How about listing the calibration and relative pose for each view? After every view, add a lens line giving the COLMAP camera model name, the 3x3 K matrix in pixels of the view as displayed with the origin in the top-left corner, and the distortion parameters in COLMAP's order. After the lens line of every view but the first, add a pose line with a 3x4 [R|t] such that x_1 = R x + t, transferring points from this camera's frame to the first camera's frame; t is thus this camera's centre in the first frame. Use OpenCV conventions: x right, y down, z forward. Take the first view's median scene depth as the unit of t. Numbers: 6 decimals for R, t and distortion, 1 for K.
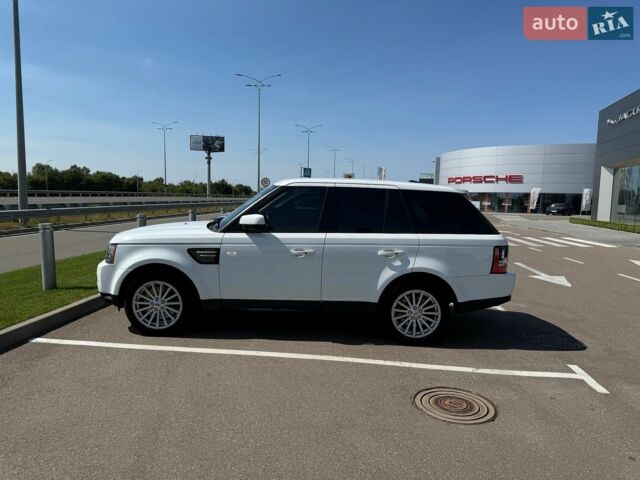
lens RADIAL K [[459.3, 0, 316.7], [0, 459.3, 243.1], [0, 0, 1]] dist [0.052363, -0.023435]
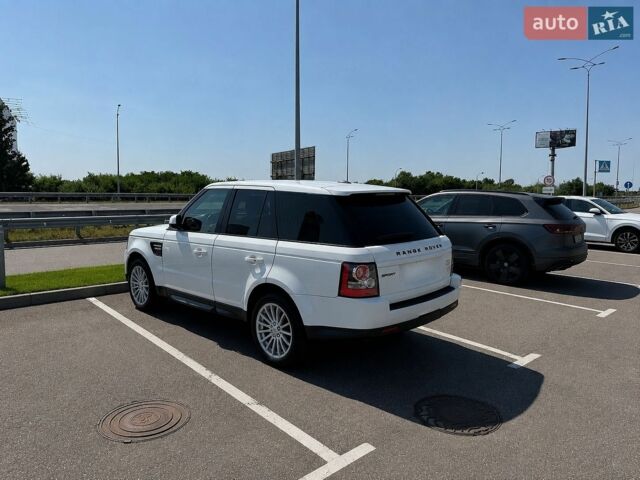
lens RADIAL K [[459.3, 0, 322.5], [0, 459.3, 240.8], [0, 0, 1]] dist [0.052363, -0.023435]
pose [[0.734228, 0.056248, -0.676568, 0.873928], [-0.062322, 0.997938, 0.015333, -0.037978], [0.676036, 0.030907, 0.736220, 0.407404]]
